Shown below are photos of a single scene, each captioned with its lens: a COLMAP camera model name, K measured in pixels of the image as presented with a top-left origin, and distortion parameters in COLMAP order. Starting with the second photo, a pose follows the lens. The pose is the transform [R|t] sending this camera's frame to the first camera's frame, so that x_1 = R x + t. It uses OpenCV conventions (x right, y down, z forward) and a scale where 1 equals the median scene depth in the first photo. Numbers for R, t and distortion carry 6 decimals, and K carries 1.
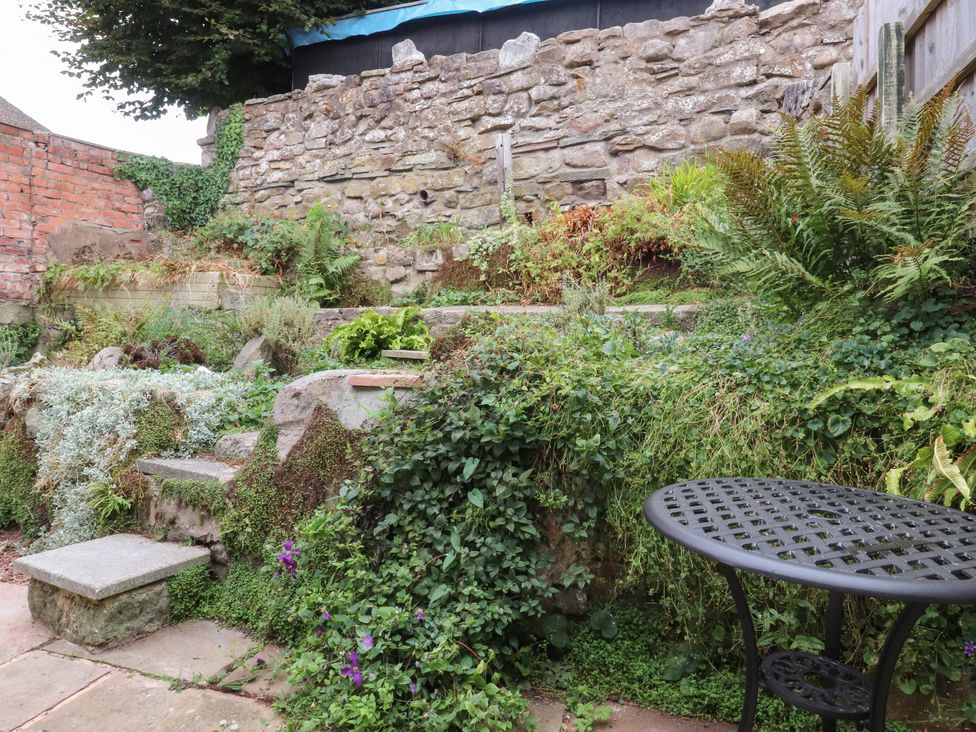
lens RADIAL K [[597.4, 0, 479.7], [0, 597.4, 347.8], [0, 0, 1]] dist [0.004716, -0.012381]
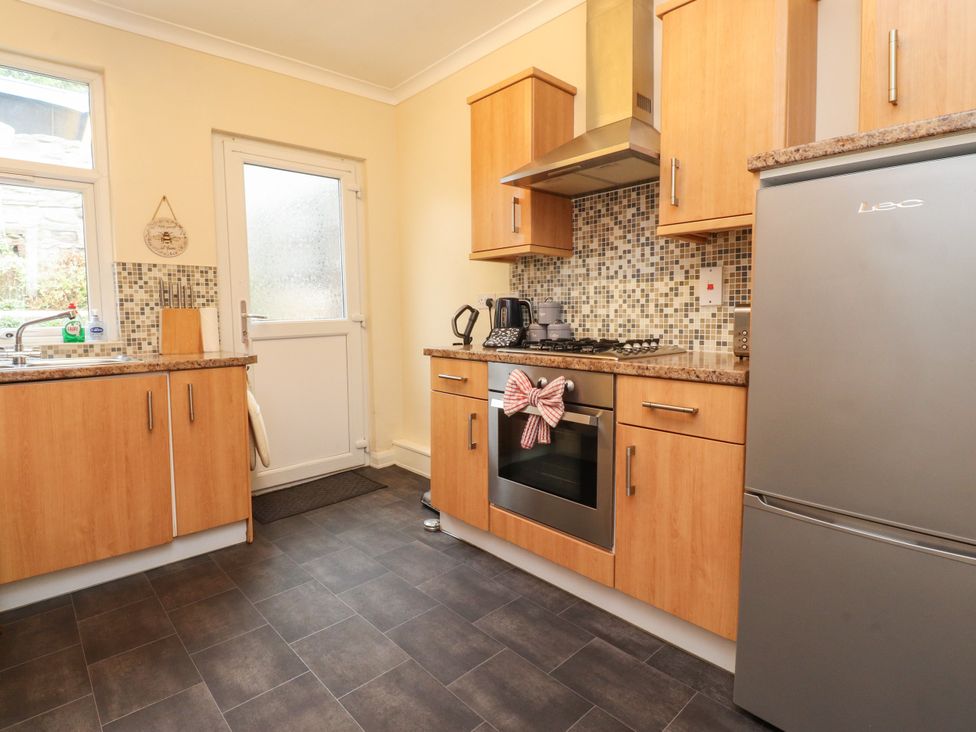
lens RADIAL K [[505.4, 0, 480.6], [0, 505.4, 349.1], [0, 0, 1]] dist [-0.001465, -0.012095]
pose [[0.511883, -0.085415, 0.854798, -0.433185], [0.032835, 0.996263, 0.079889, -0.029926], [-0.858427, -0.012827, 0.512775, -0.682157]]
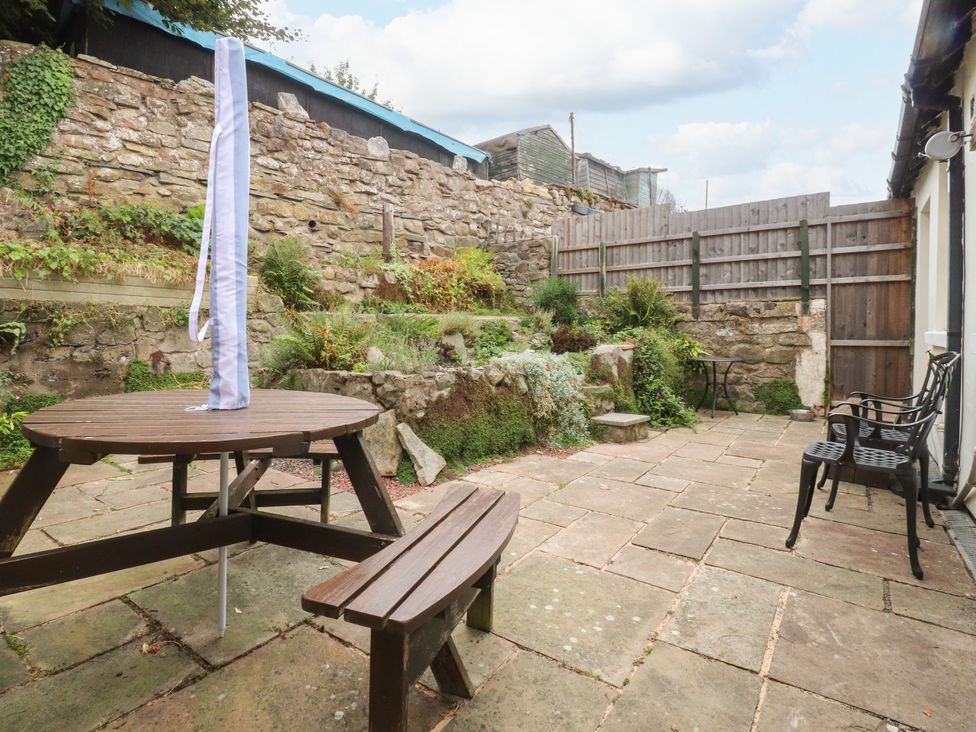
lens RADIAL K [[506.2, 0, 480.9], [0, 506.2, 349.9], [0, 0, 1]] dist [-0.001791, -0.011469]
pose [[0.339727, -0.054091, 0.938967, -1.155827], [0.021368, 0.998531, 0.049791, -0.031909], [-0.940281, 0.003148, 0.340384, 0.315591]]
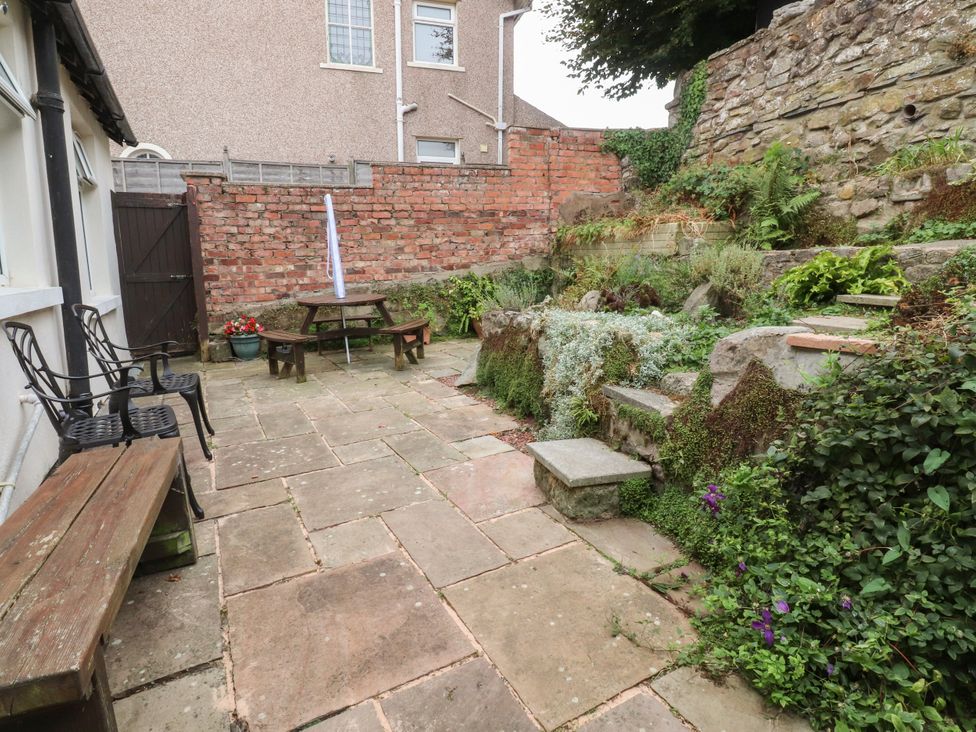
lens RADIAL K [[505.4, 0, 484.7], [0, 505.4, 348.9], [0, 0, 1]] dist [-0.001465, -0.012095]
pose [[0.710031, 0.084903, -0.699033, 0.004248], [0.012908, 0.990969, 0.133472, -0.019167], [0.704052, -0.103792, 0.702523, 0.022395]]
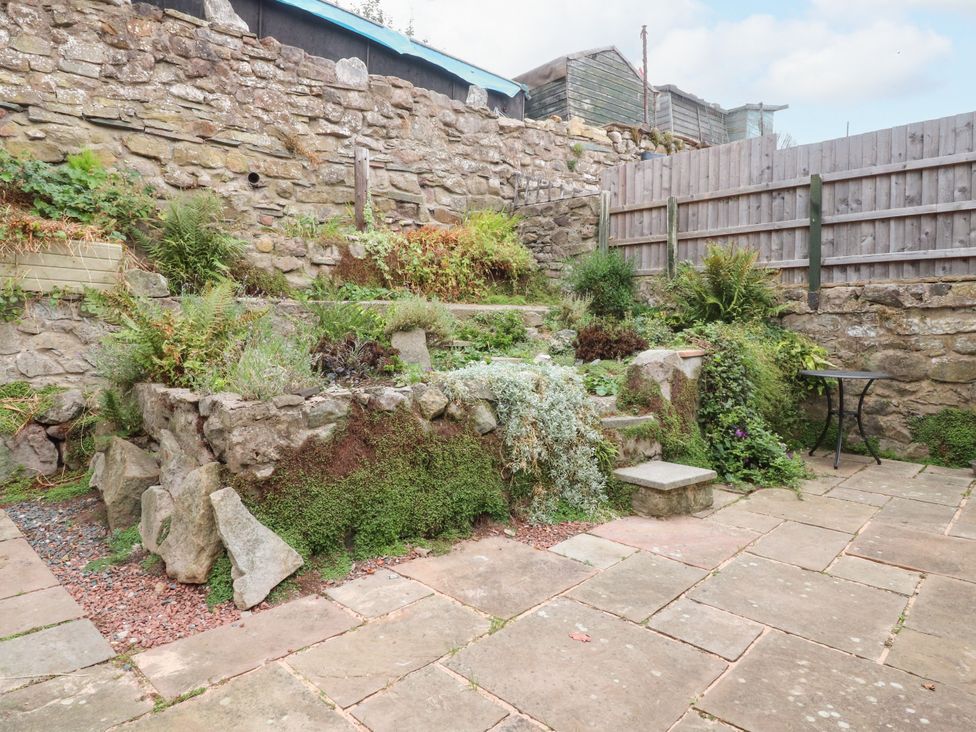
lens RADIAL K [[597.4, 0, 477.7], [0, 597.4, 350.8], [0, 0, 1]] dist [0.004716, -0.012381]
pose [[0.466529, -0.053409, 0.882892, -0.885693], [0.015911, 0.998521, 0.051996, -0.027386], [-0.884363, -0.010210, 0.466688, 0.269212]]
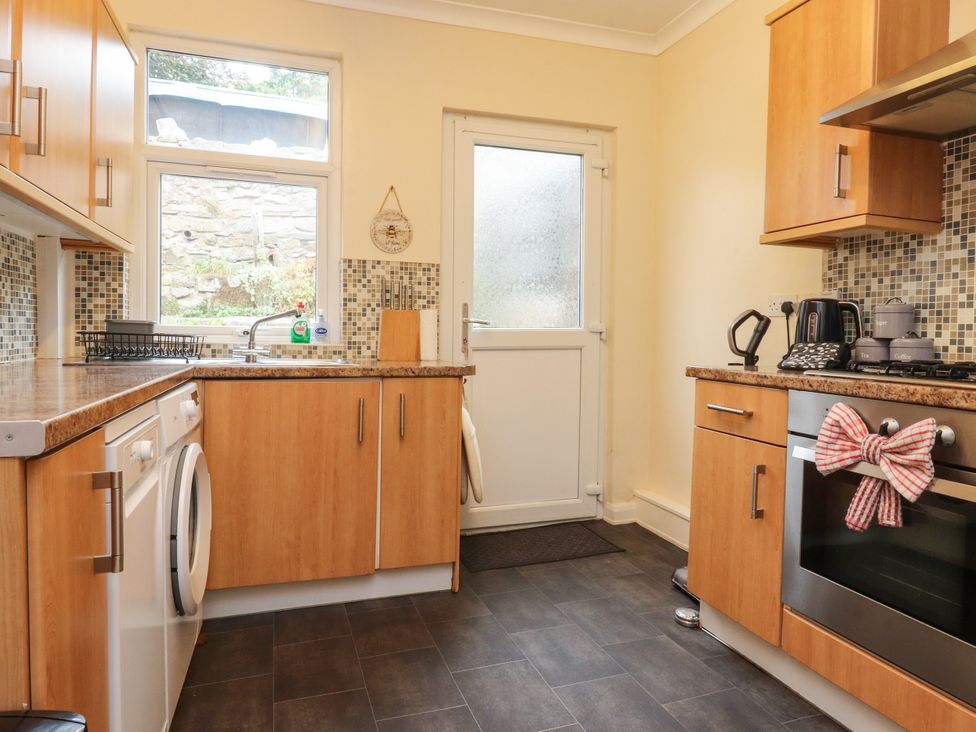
lens RADIAL K [[613.2, 0, 480.5], [0, 613.2, 347.9], [0, 0, 1]] dist [0.004622, -0.010586]
pose [[0.819222, -0.020786, 0.573100, -0.409202], [0.008102, 0.999663, 0.024676, -0.019844], [-0.573420, -0.015572, 0.819114, -0.655819]]
